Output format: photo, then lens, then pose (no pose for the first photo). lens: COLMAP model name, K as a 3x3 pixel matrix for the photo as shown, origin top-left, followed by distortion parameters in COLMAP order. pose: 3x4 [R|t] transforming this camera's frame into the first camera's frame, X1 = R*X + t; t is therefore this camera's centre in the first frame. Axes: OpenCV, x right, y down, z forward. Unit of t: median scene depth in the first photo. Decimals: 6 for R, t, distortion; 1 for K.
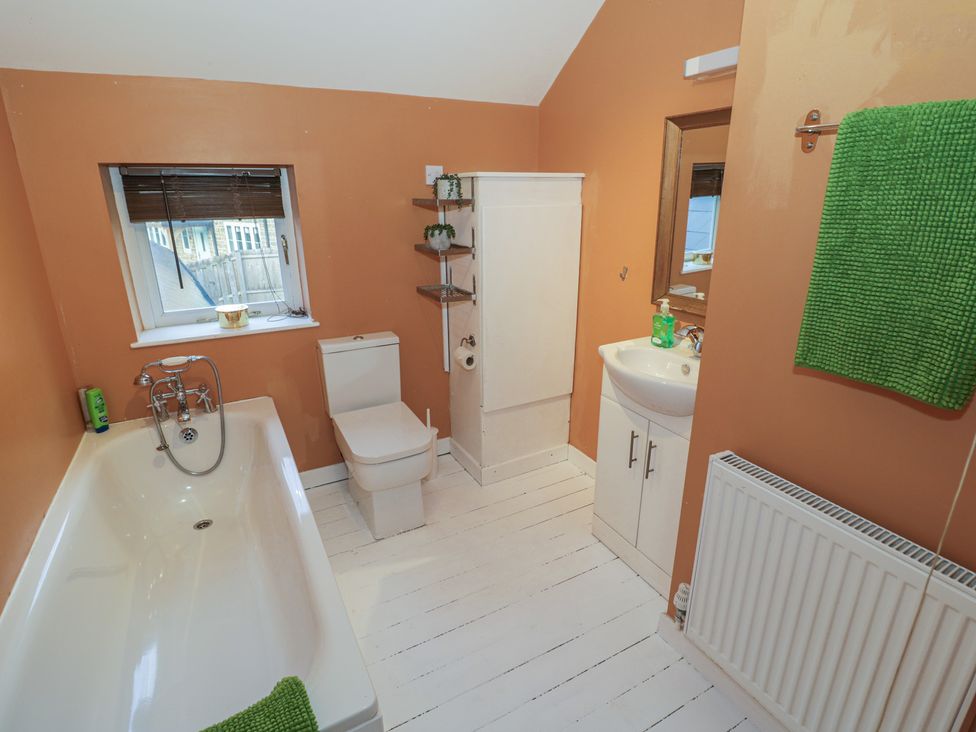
lens RADIAL K [[513.4, 0, 491.3], [0, 513.4, 367.3], [0, 0, 1]] dist [-0.003745, -0.011384]
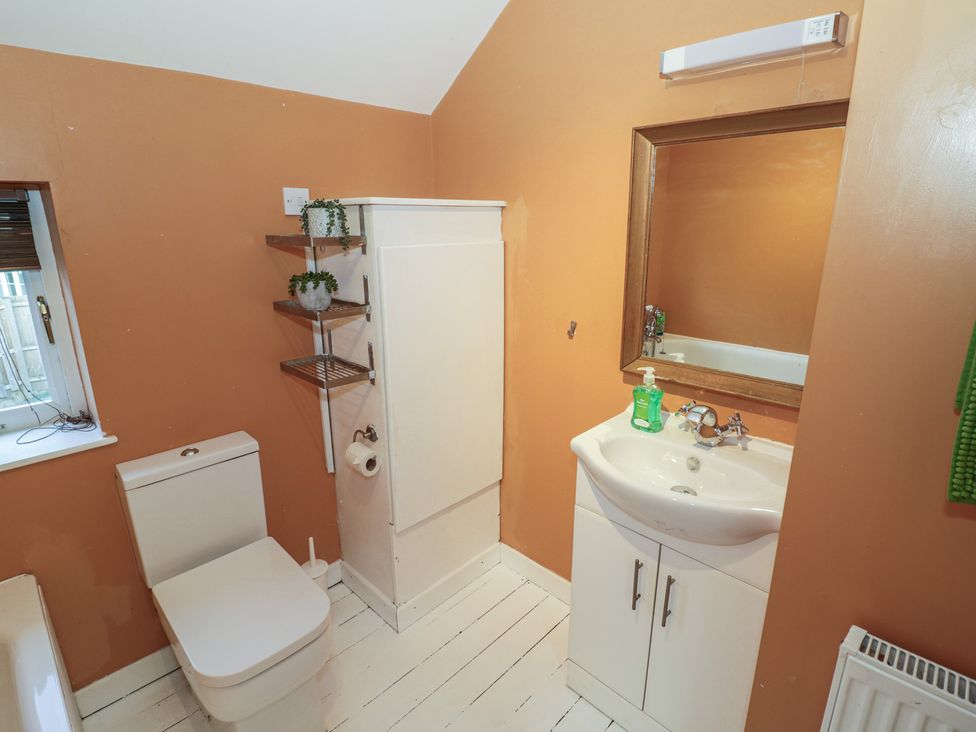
lens RADIAL K [[513.4, 0, 492.3], [0, 513.4, 365.0], [0, 0, 1]] dist [-0.003745, -0.011384]
pose [[0.955286, -0.078616, 0.285040, -0.074205], [0.094710, 0.994571, -0.043102, -0.102936], [-0.280104, 0.068171, 0.957546, 0.285340]]
